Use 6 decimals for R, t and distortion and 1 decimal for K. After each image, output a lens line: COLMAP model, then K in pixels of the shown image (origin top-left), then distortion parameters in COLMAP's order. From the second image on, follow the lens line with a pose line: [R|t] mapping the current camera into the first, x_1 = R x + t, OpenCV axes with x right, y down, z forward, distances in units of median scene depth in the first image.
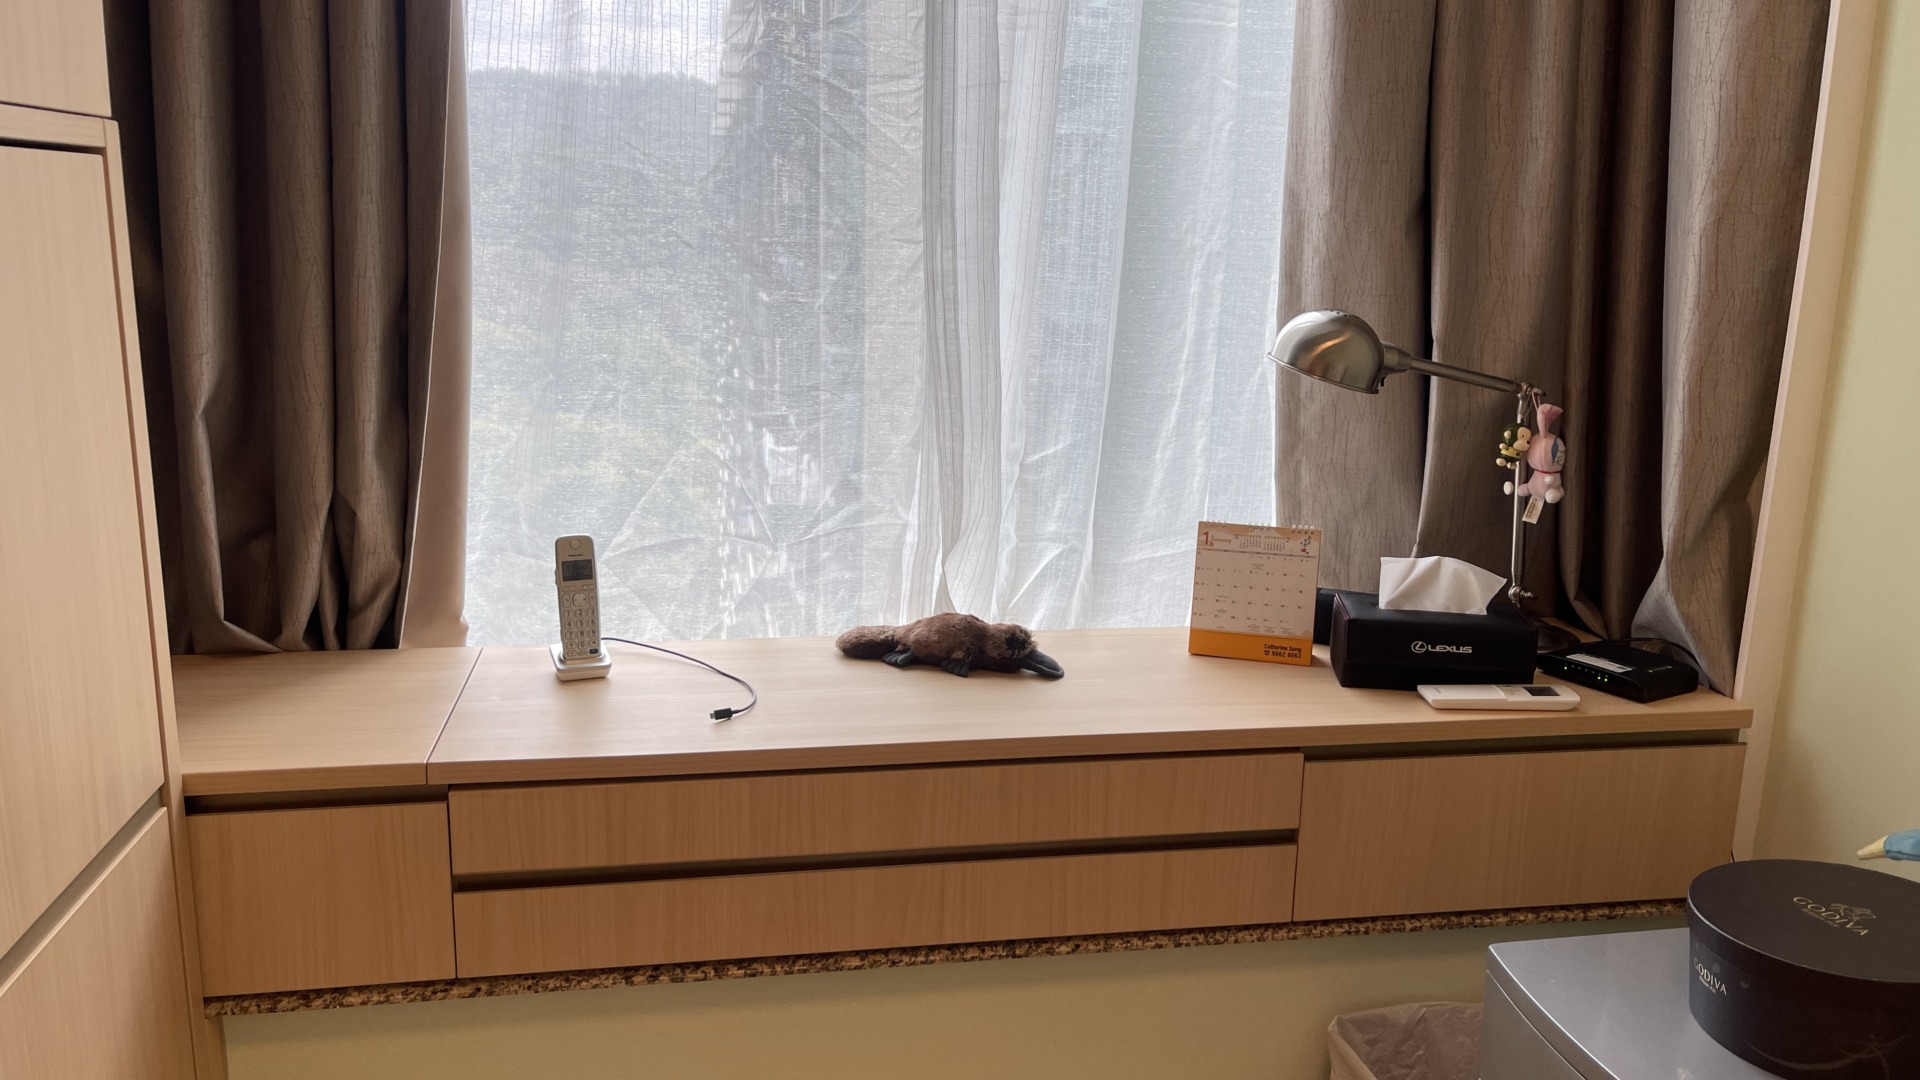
lens RADIAL K [[1457.8, 0, 969.0], [0, 1457.8, 536.9], [0, 0, 1]] dist [0.029829, -0.046687]
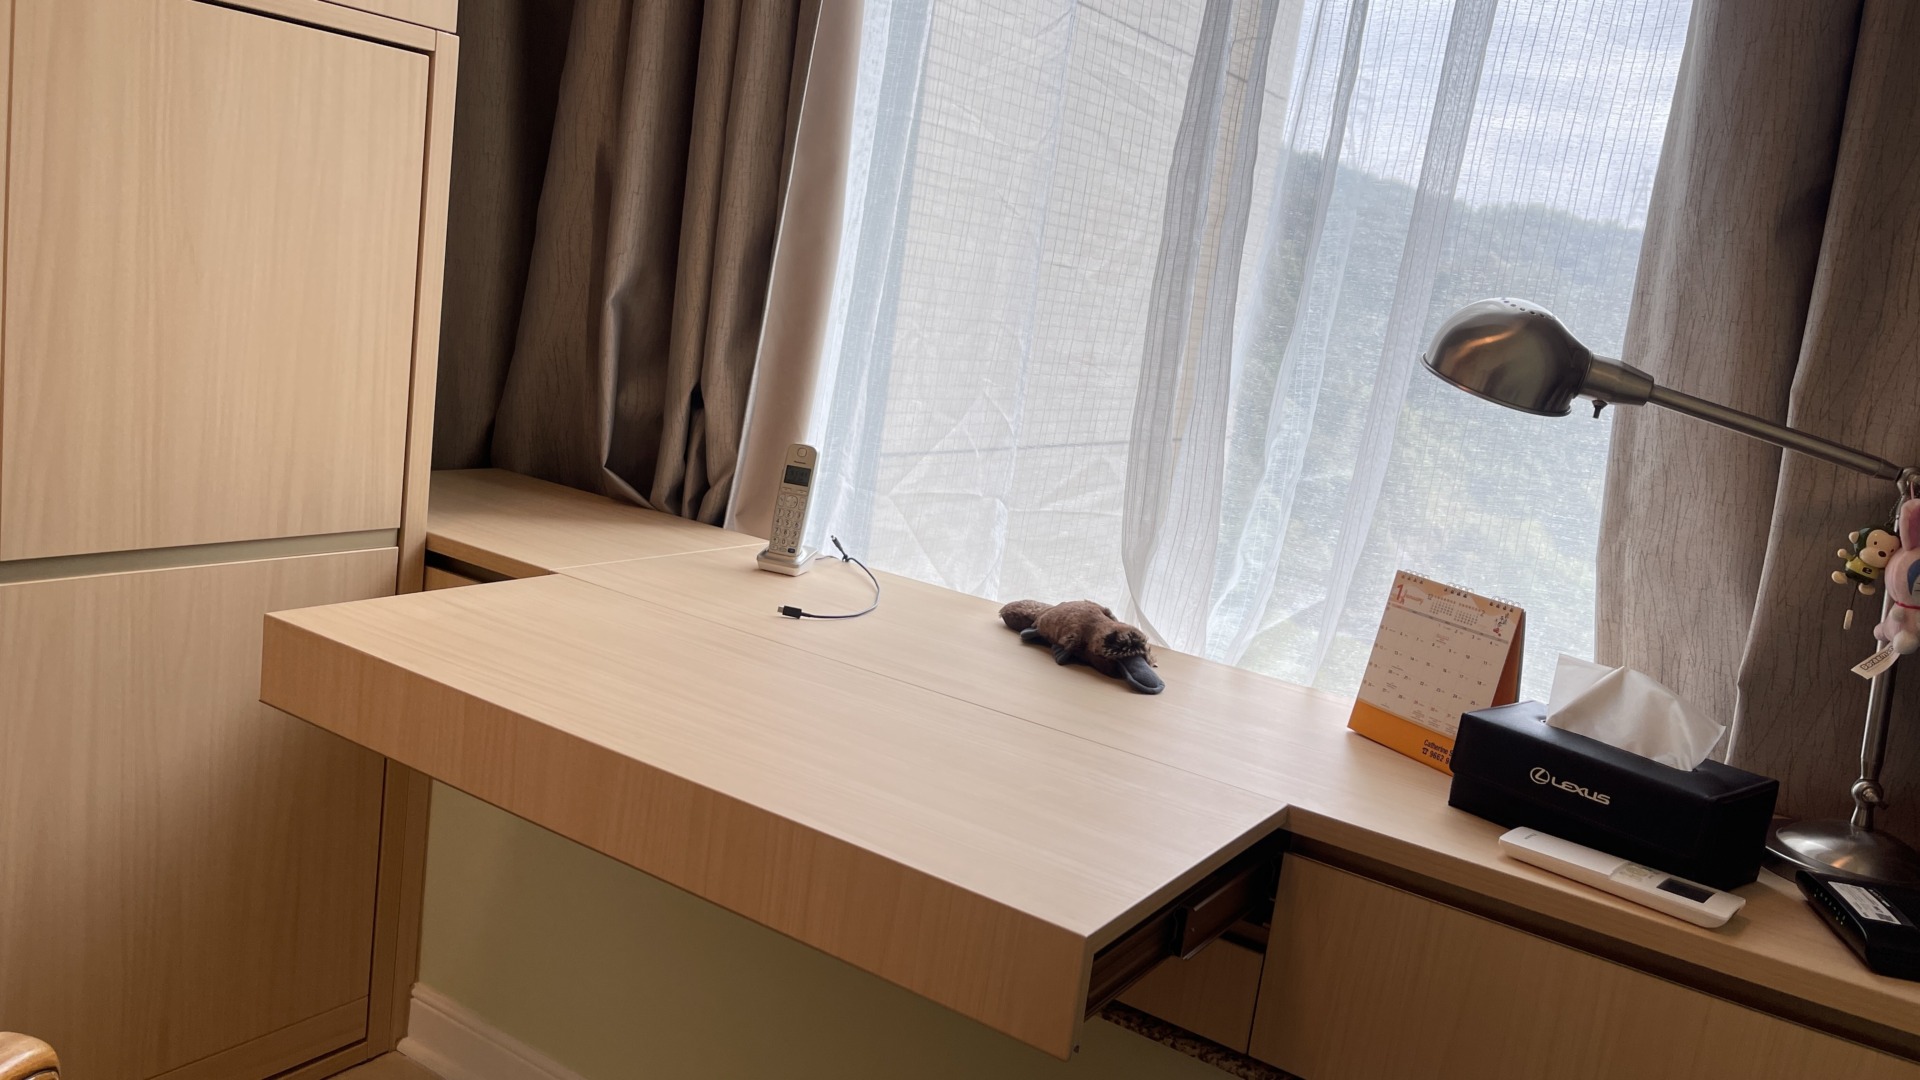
lens RADIAL K [[1457.8, 0, 969.0], [0, 1457.8, 536.9], [0, 0, 1]] dist [0.029829, -0.046687]
pose [[0.718412, 0.190179, -0.669116, 0.536540], [-0.255926, 0.966696, -0.000022, 0.032596], [0.646828, 0.171260, 0.743158, 0.260117]]
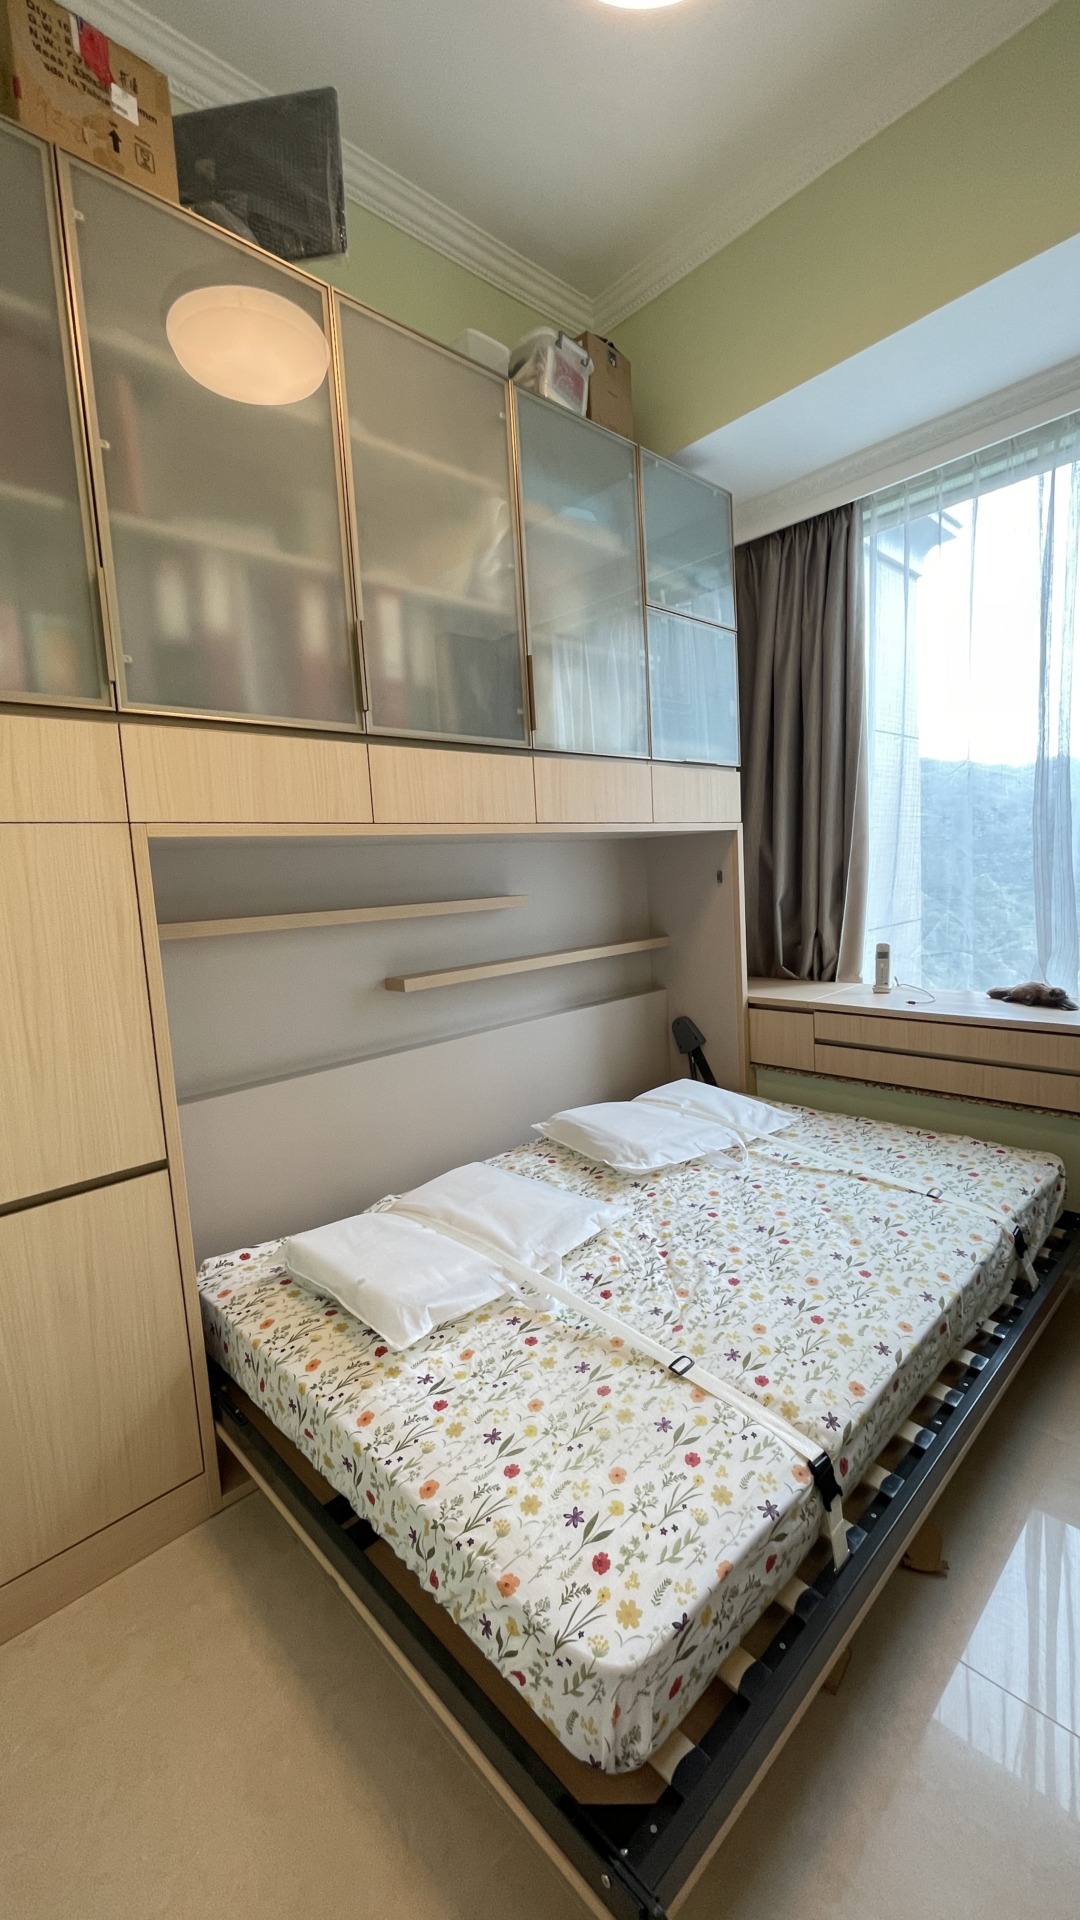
lens RADIAL K [[752.3, 0, 530.0], [0, 752.3, 948.2], [0, 0, 1]] dist [-0.028713, -0.000122]
pose [[0.532556, 0.027127, -0.845960, 0.579747], [-0.107698, 0.993534, -0.035940, 0.130193], [0.839515, 0.110248, 0.532034, -0.358657]]
